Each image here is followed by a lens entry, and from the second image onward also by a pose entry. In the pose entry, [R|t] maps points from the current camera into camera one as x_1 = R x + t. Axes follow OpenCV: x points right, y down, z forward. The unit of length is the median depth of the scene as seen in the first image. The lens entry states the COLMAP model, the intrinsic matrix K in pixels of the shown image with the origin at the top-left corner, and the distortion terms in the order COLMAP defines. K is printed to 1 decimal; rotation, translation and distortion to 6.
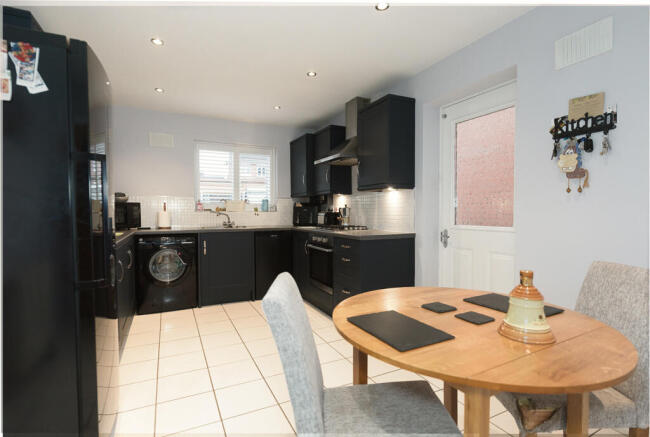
lens RADIAL K [[317.2, 0, 328.8], [0, 317.2, 218.0], [0, 0, 1]] dist [-0.004642, -0.001132]
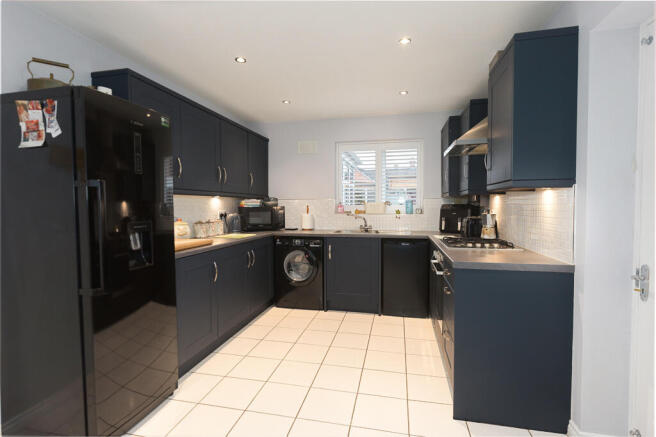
lens RADIAL K [[320.1, 0, 327.8], [0, 320.1, 215.4], [0, 0, 1]] dist [-0.004642, -0.001132]
pose [[0.770957, 0.019376, -0.636592, 0.230746], [-0.011800, 0.999800, 0.016141, -0.035242], [0.636778, -0.004932, 0.771032, 0.220315]]
